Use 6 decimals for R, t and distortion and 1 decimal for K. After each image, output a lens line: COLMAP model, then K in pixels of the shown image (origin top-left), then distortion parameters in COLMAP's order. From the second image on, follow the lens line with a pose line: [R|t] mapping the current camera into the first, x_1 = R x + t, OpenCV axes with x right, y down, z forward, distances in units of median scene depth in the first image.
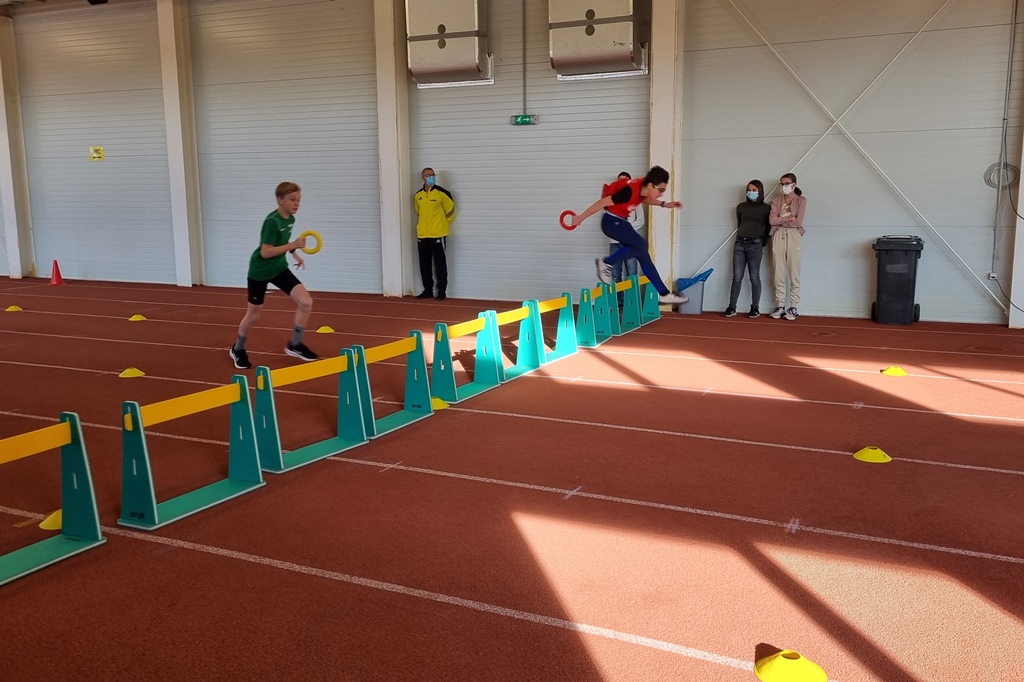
lens RADIAL K [[910.7, 0, 537.5], [0, 910.7, 335.0], [0, 0, 1]] dist [0.067823, -0.046240]
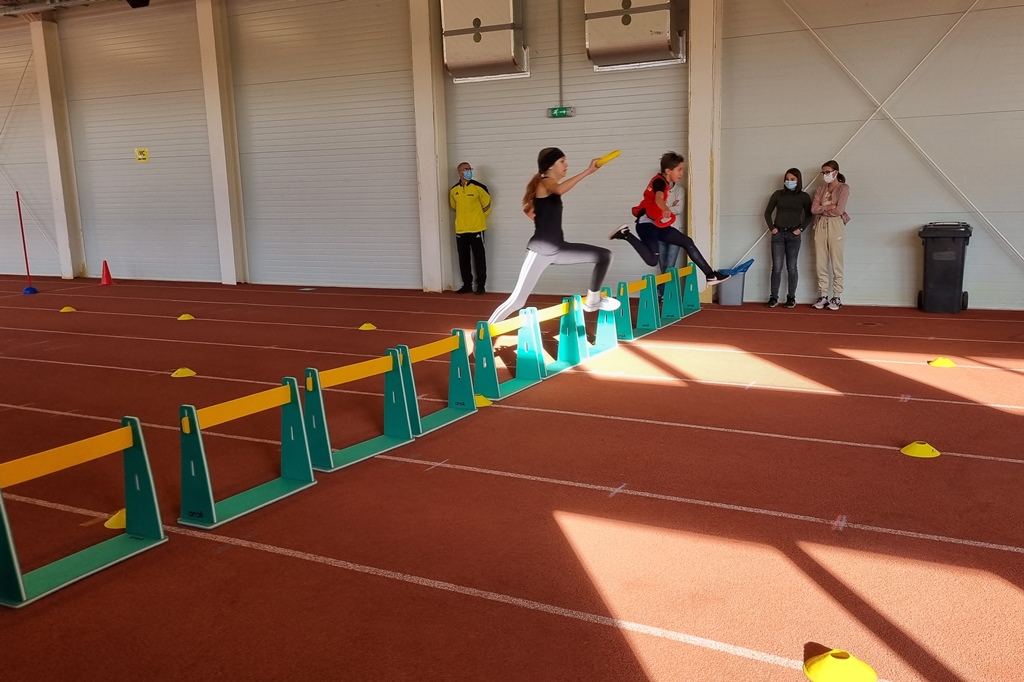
lens RADIAL K [[910.7, 0, 533.1], [0, 910.7, 348.7], [0, 0, 1]] dist [0.067823, -0.046240]
pose [[0.998867, -0.012718, -0.045854, -0.003745], [0.013905, 0.999574, 0.025646, -0.006661], [0.045508, -0.026255, 0.998619, -0.004880]]
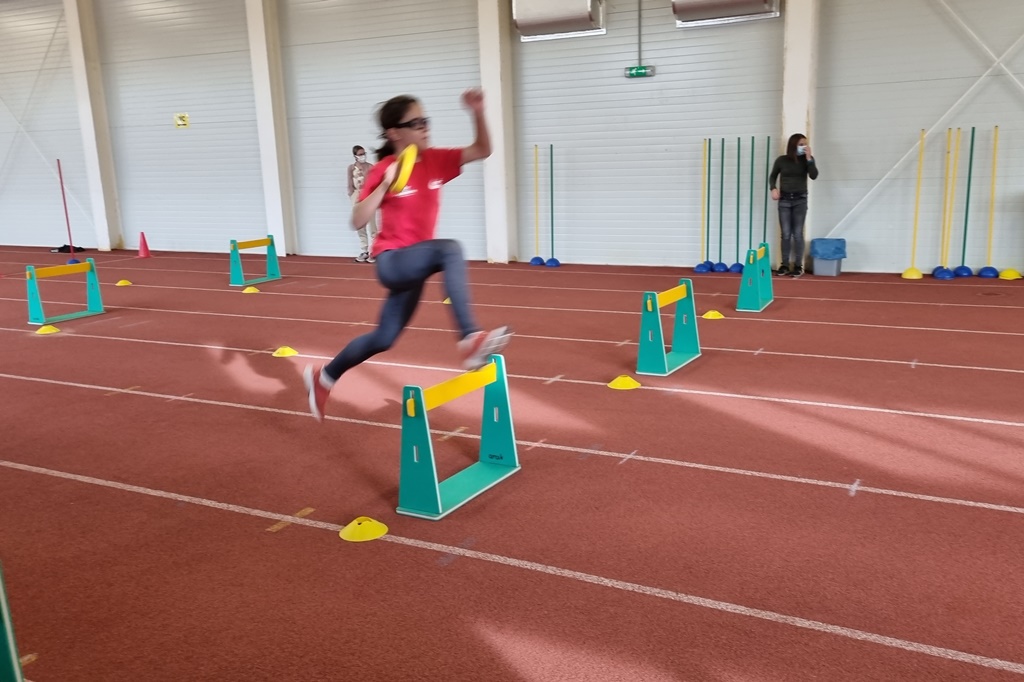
lens RADIAL K [[910.7, 0, 537.0], [0, 910.7, 352.5], [0, 0, 1]] dist [0.067823, -0.046240]
pose [[0.999048, -0.016880, -0.040239, -0.144315], [0.019400, 0.997820, 0.063082, -0.013800], [0.039086, -0.063803, 0.997197, 0.059897]]
